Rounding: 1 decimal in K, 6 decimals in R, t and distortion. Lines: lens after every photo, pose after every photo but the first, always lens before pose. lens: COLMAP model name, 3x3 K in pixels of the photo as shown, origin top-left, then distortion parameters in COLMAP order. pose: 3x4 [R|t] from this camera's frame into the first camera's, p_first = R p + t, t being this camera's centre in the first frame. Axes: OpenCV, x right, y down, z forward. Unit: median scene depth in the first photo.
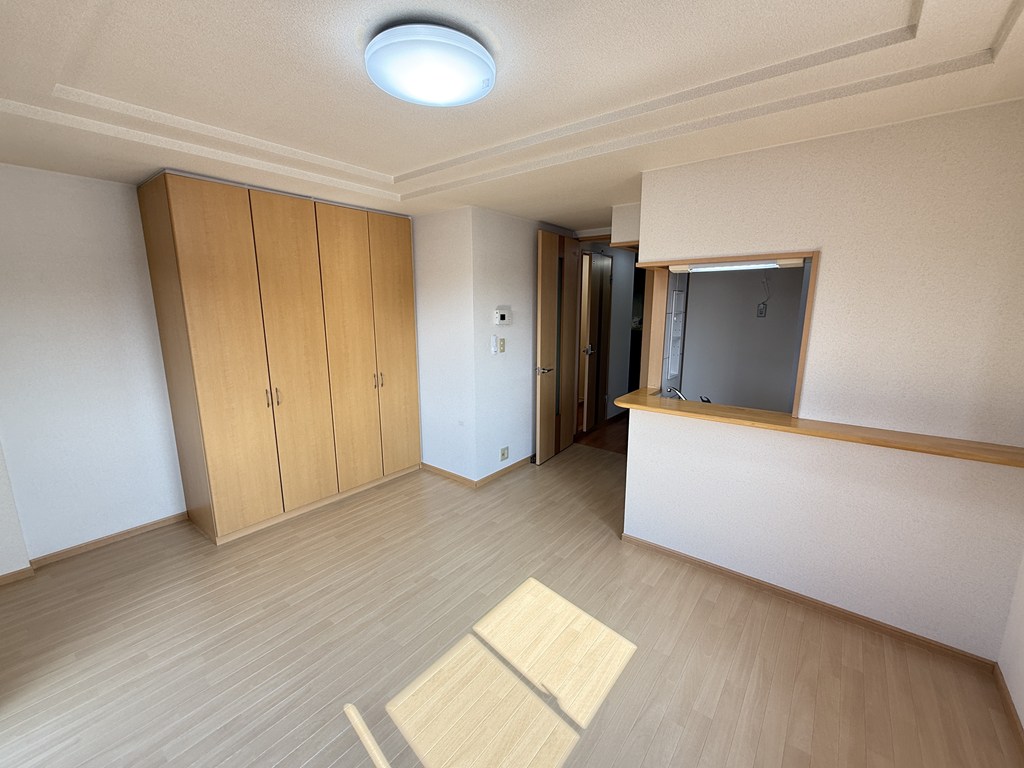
lens RADIAL K [[418.8, 0, 510.3], [0, 418.8, 382.2], [0, 0, 1]] dist [-0.013217, -0.000009]
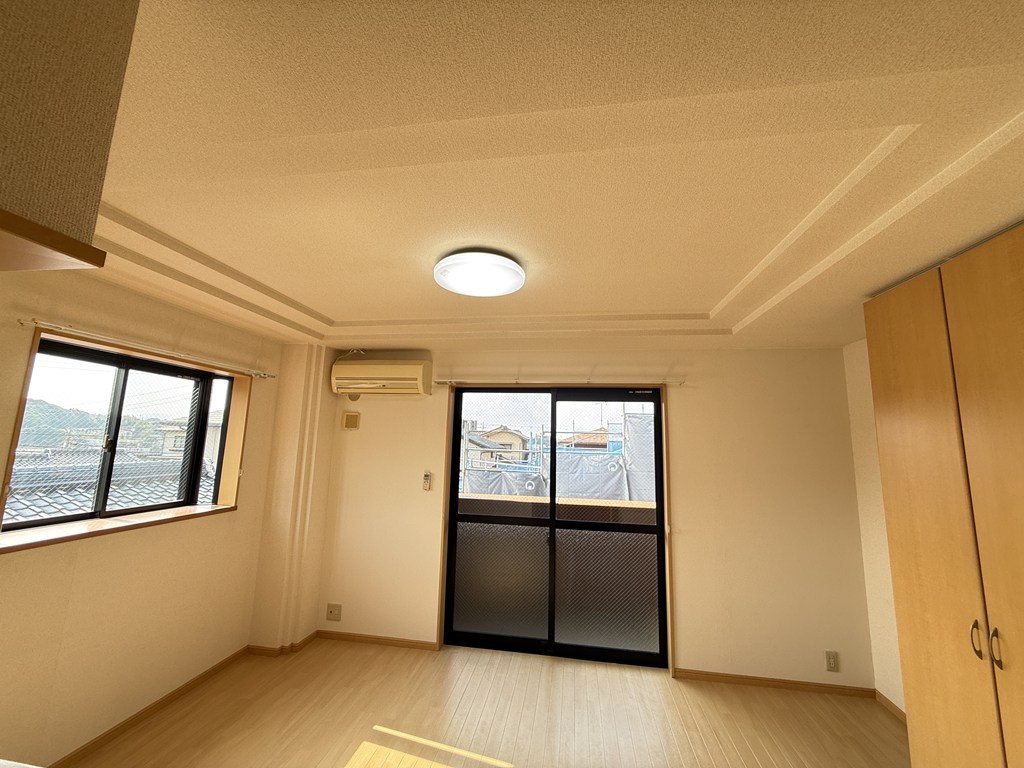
lens RADIAL K [[409.2, 0, 509.2], [0, 409.2, 385.4], [0, 0, 1]] dist [0.000438, 0.000150]
pose [[-0.871574, -0.091430, -0.481663, 0.152613], [-0.112402, 0.993553, 0.014795, -0.180221], [0.477204, 0.067035, -0.876232, 1.001458]]
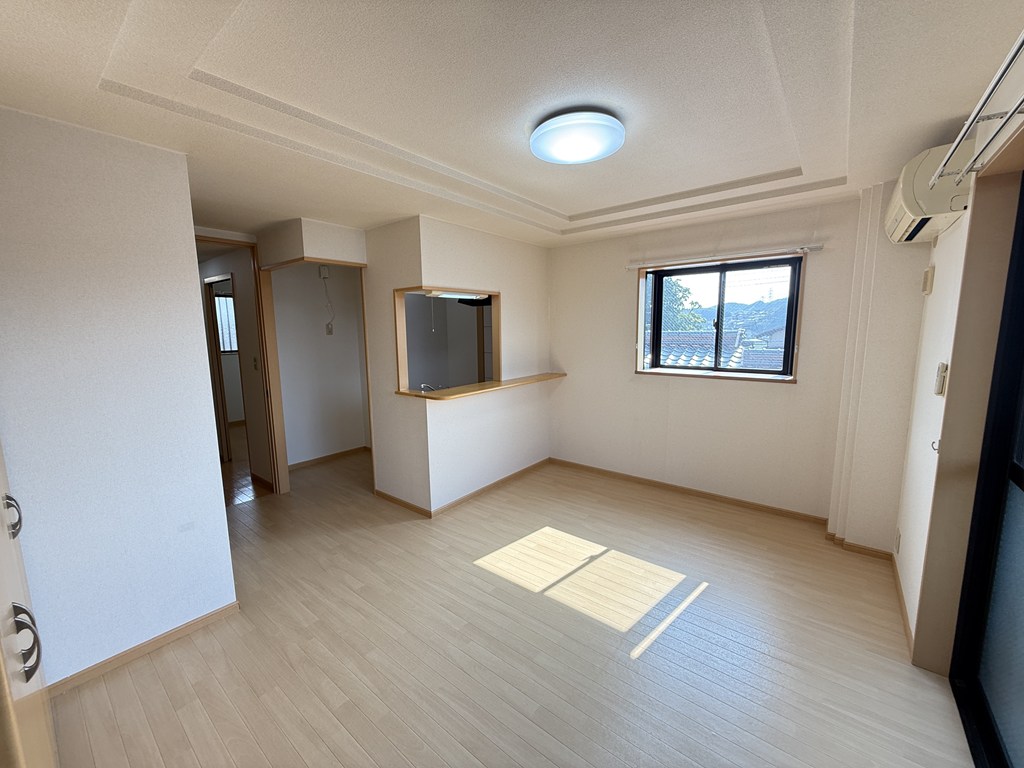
lens RADIAL K [[409.2, 0, 509.2], [0, 409.2, 385.4], [0, 0, 1]] dist [0.000438, 0.000150]
pose [[0.006910, -0.140539, 0.990051, -0.713385], [0.196444, 0.970973, 0.136460, -0.087803], [-0.980491, 0.193546, 0.034318, 0.580854]]
